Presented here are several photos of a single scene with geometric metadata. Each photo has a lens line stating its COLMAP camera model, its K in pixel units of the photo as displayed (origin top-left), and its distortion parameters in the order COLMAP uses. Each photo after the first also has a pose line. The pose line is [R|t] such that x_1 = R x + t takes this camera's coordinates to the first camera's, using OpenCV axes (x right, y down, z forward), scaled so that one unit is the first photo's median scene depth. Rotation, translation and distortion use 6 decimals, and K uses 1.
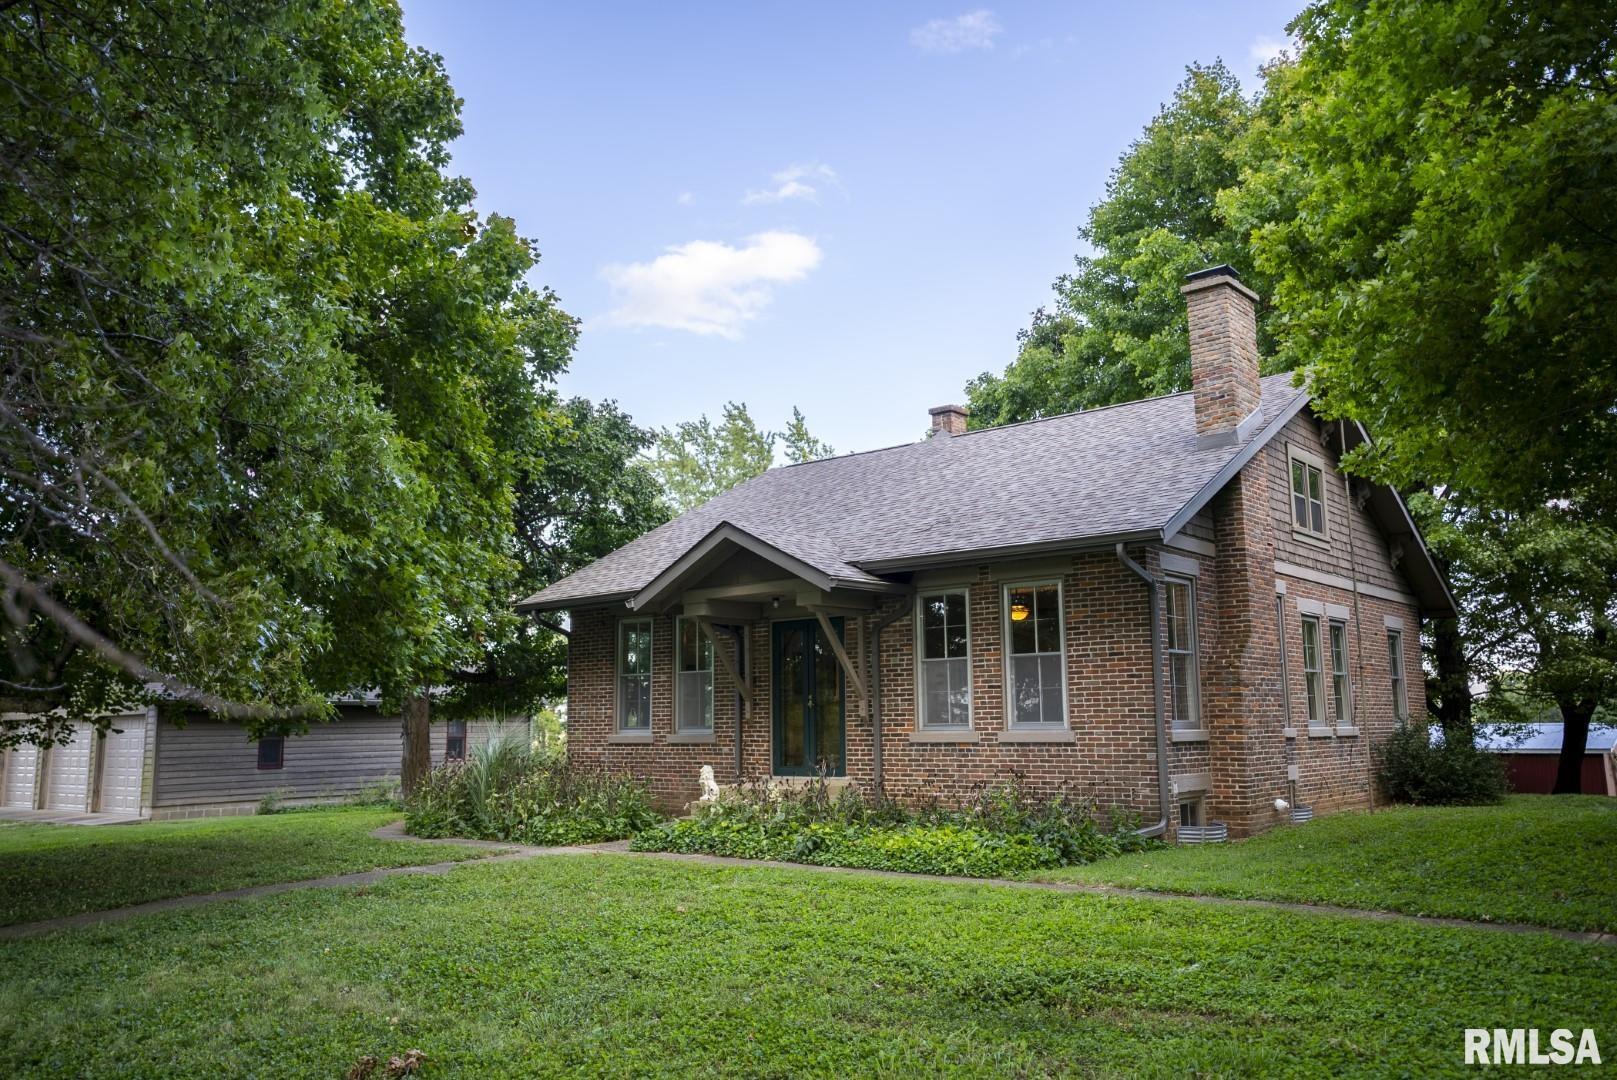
lens RADIAL K [[1278.4, 0, 808.5], [0, 1278.4, 540.0], [0, 0, 1]] dist [-0.004409, -0.000482]
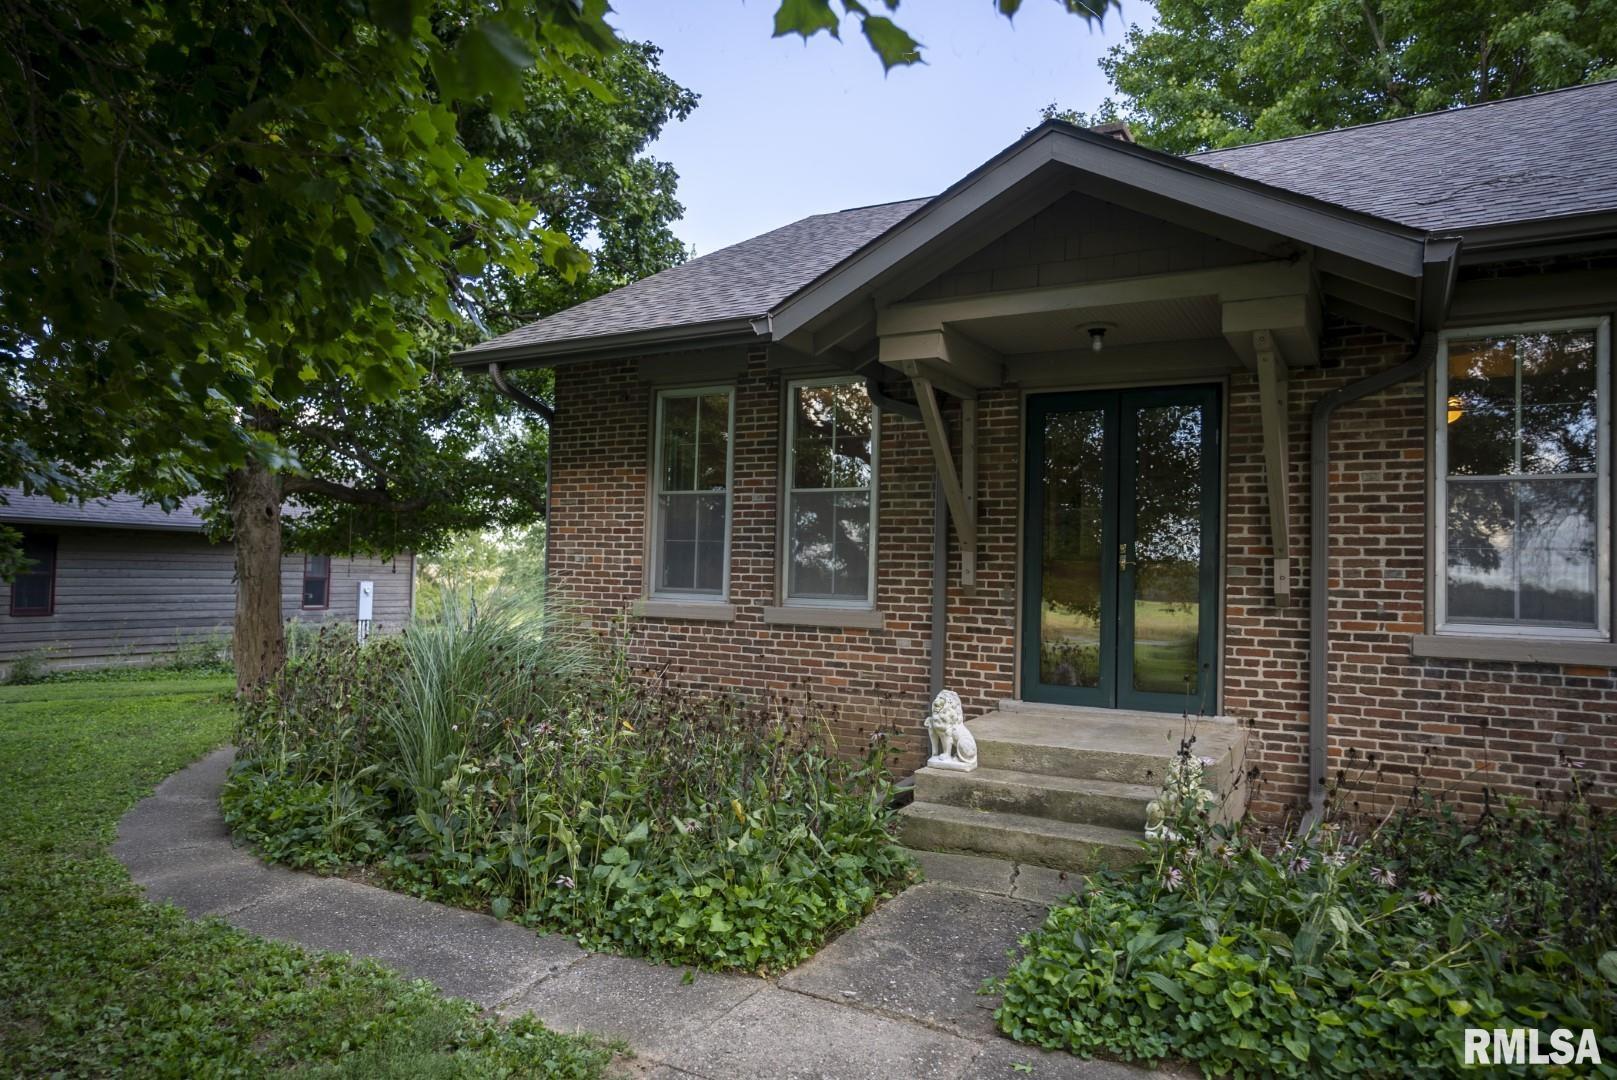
lens RADIAL K [[1056.9, 0, 808.5], [0, 1056.9, 540.0], [0, 0, 1]] dist [-0.036197, 0.036653]
pose [[0.982546, 0.042730, 0.181046, -0.167618], [-0.063239, 0.992021, 0.109063, 0.074220], [-0.174941, -0.118608, 0.977409, 0.557851]]
